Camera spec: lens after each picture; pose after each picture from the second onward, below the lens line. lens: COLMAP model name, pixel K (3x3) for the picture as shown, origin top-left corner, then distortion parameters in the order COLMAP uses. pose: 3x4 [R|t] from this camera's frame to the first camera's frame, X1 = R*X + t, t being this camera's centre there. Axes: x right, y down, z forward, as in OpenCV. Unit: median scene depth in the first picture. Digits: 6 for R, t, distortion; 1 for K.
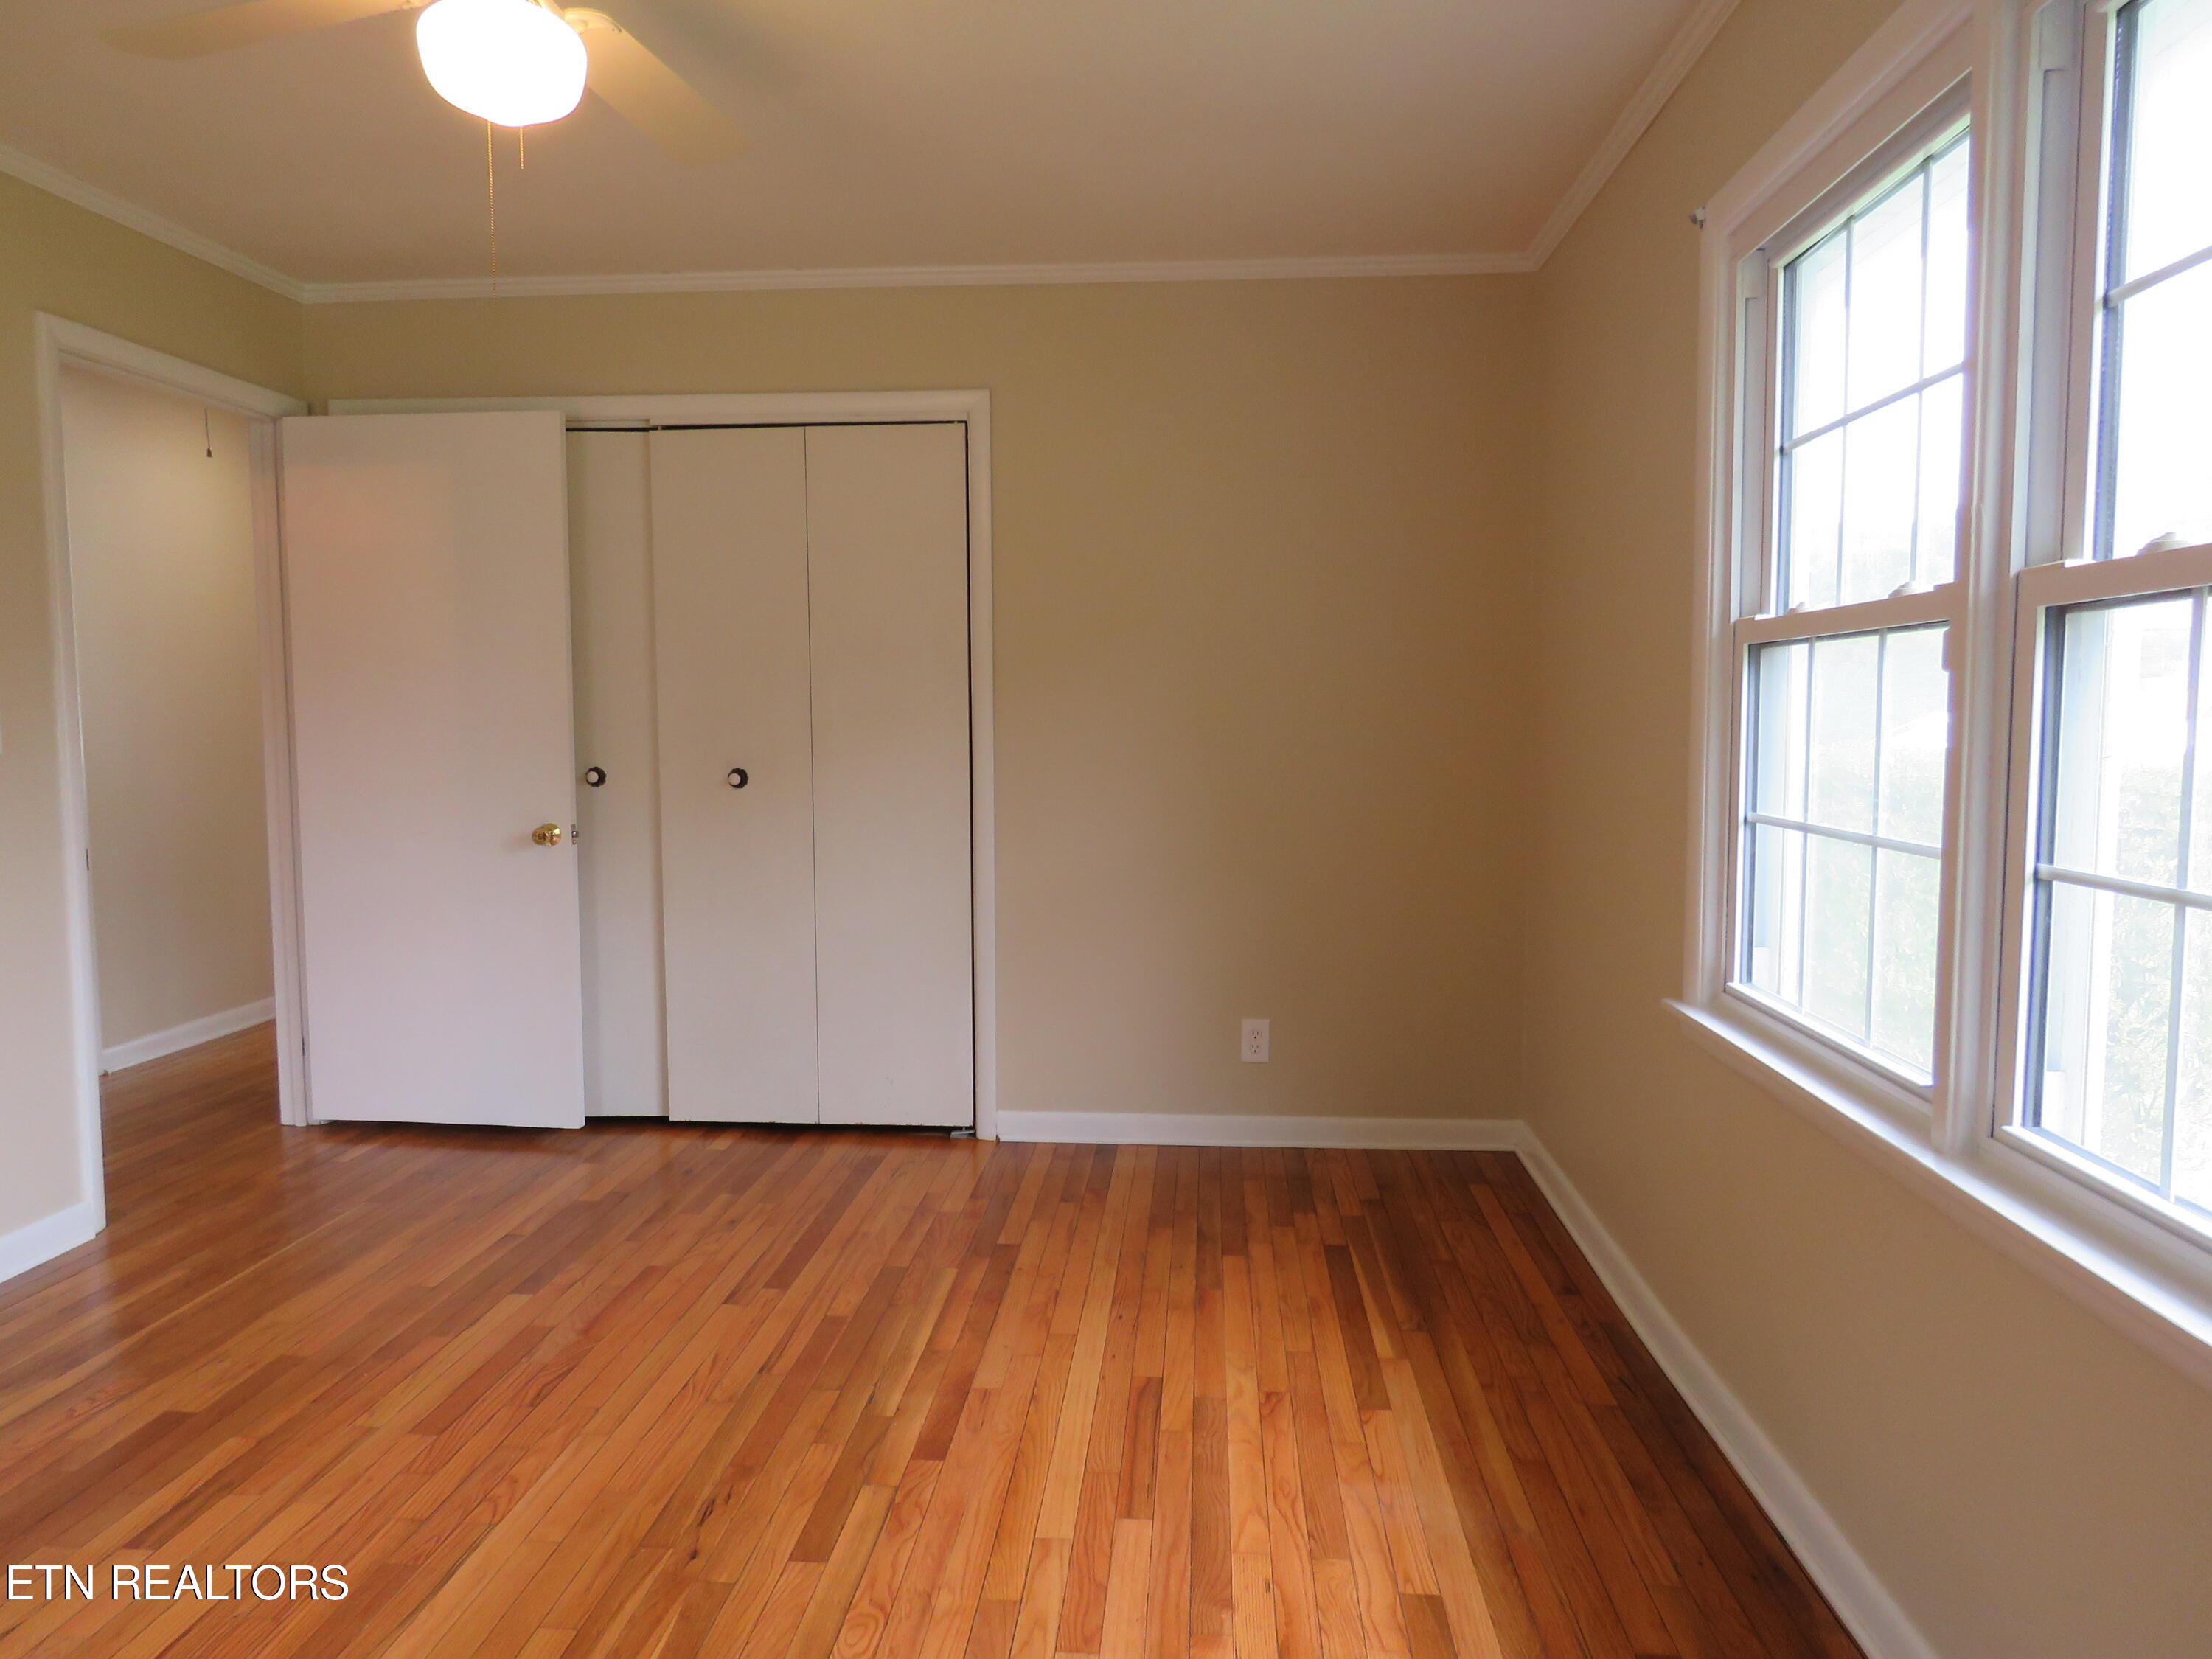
lens RADIAL K [[1404.1, 0, 1105.4], [0, 1404.1, 836.1], [0, 0, 1]] dist [-0.008127, -0.003303]
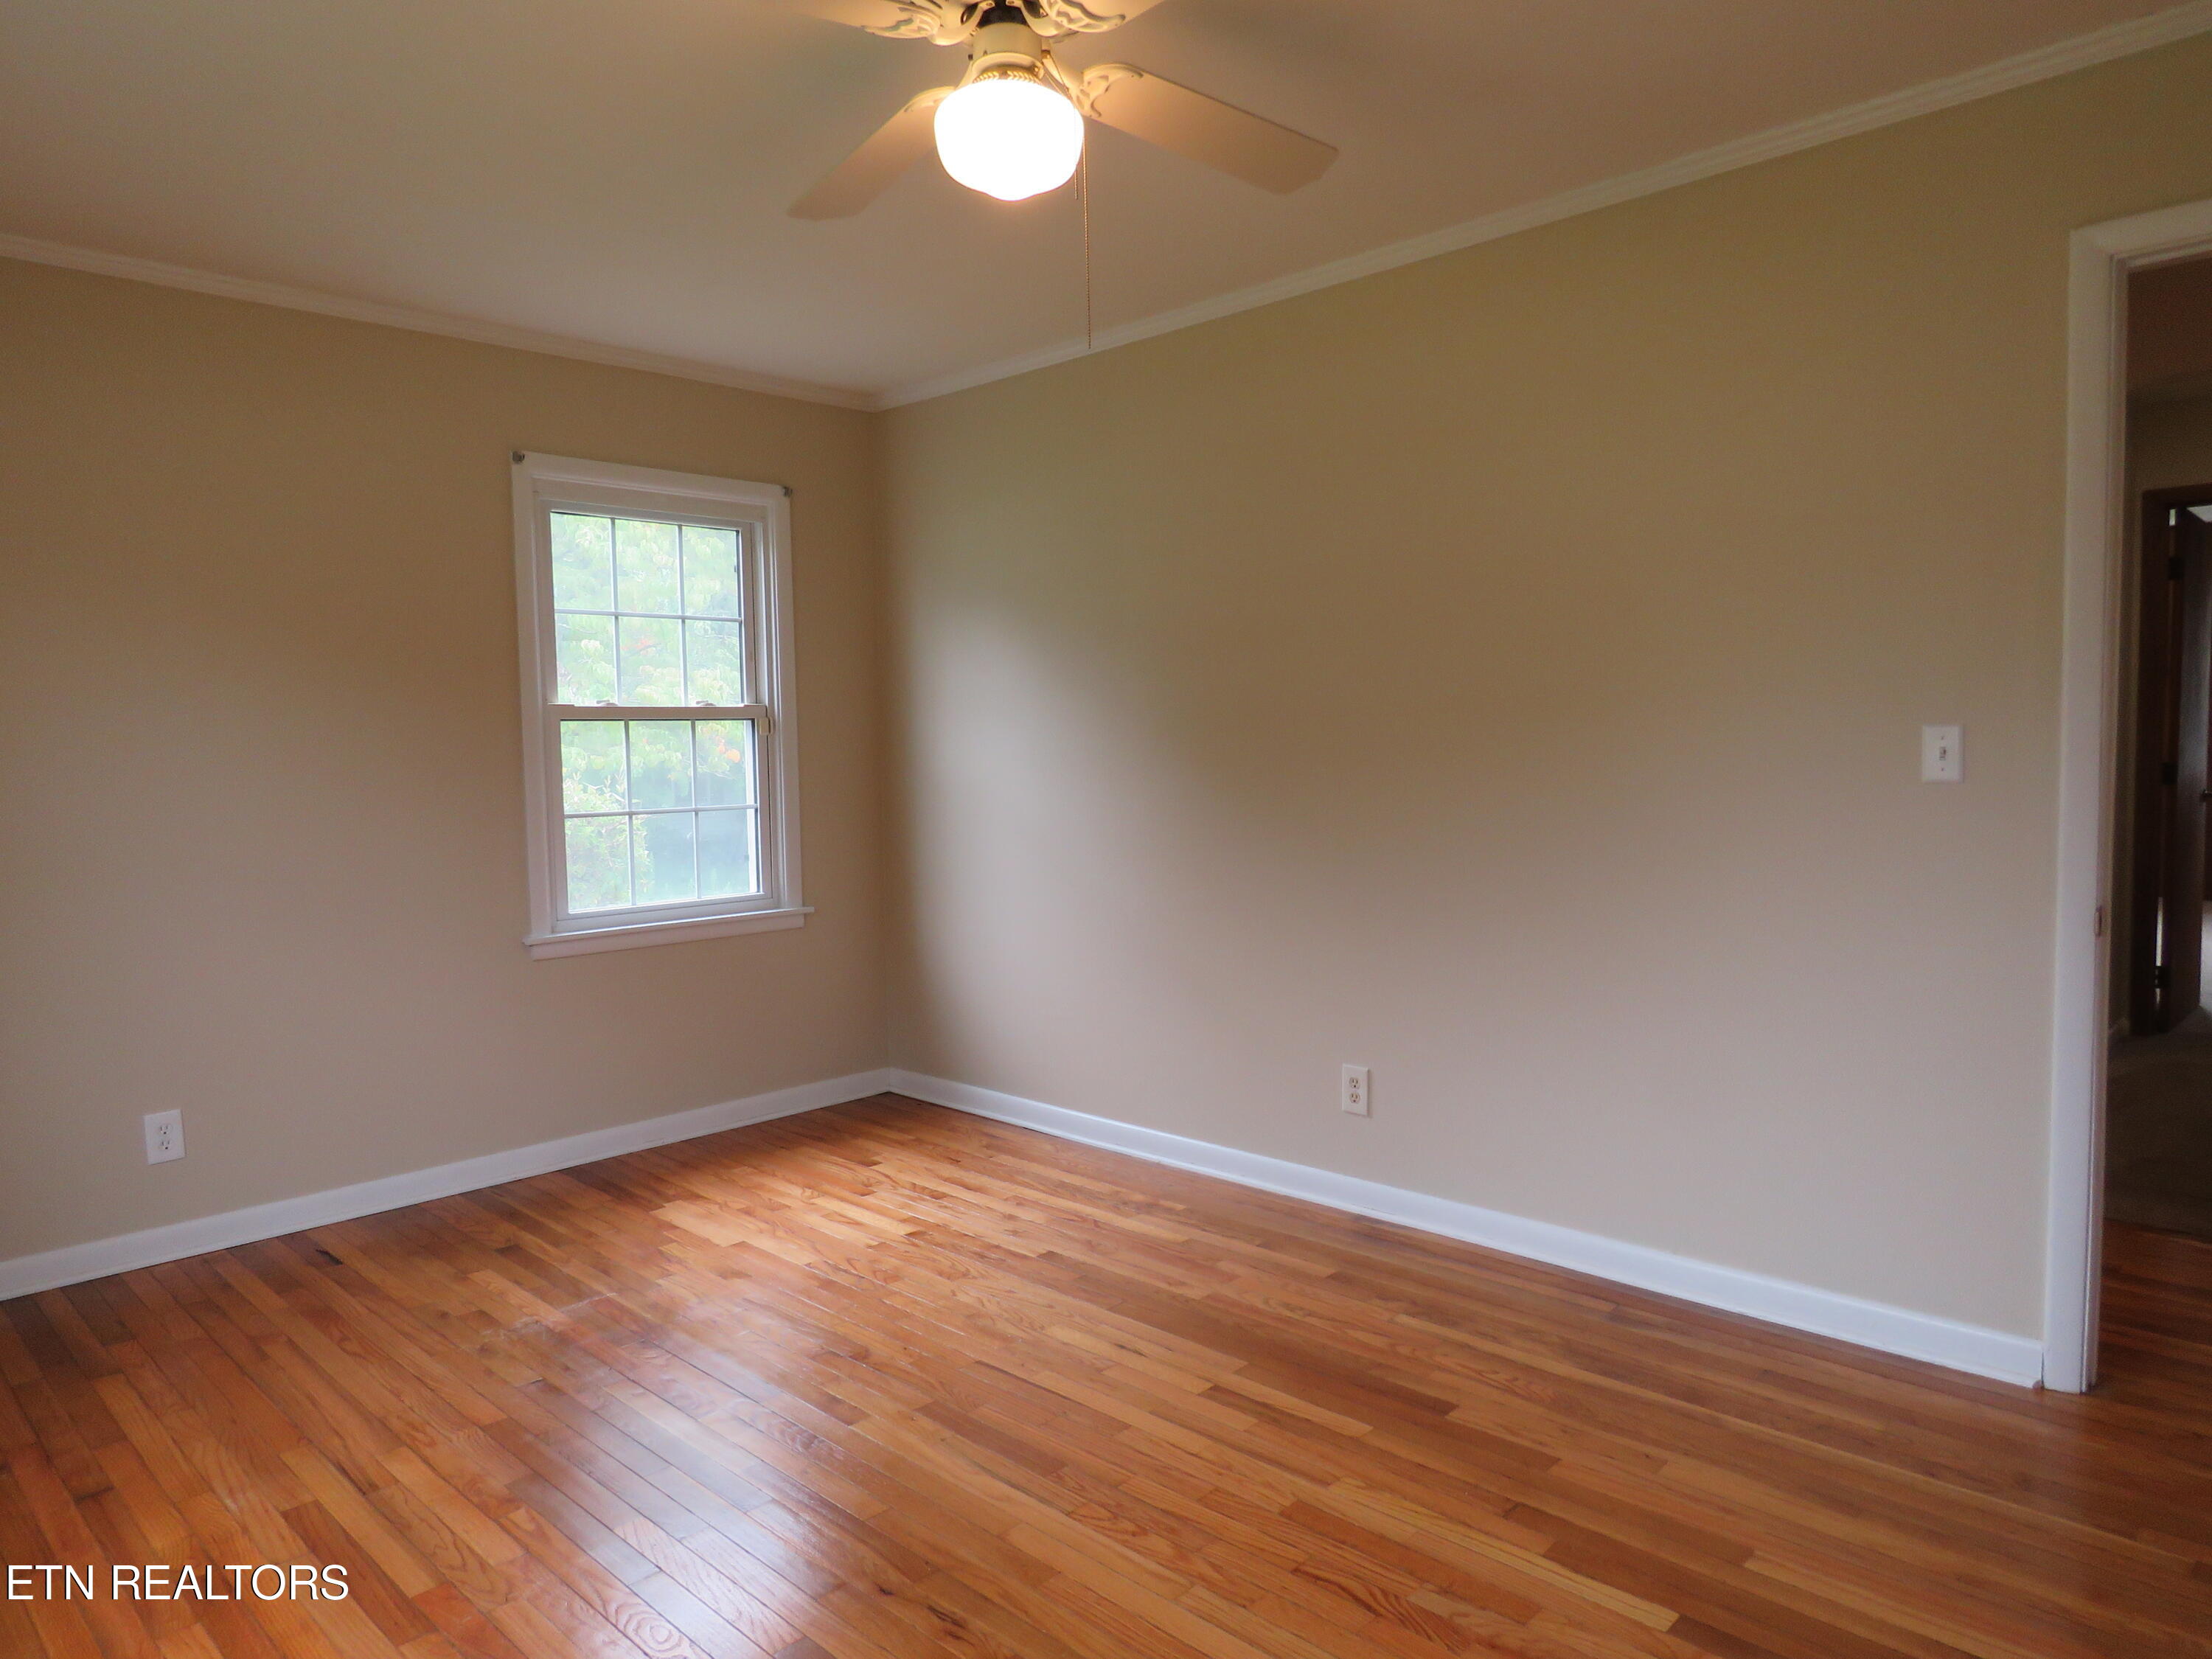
lens RADIAL K [[1404.1, 0, 1105.4], [0, 1404.1, 836.1], [0, 0, 1]] dist [-0.008127, -0.003303]
pose [[-0.637670, 0.060588, -0.767923, 0.284980], [-0.047804, 0.991868, 0.117953, -0.128137], [0.768825, 0.111925, -0.629588, 1.374897]]
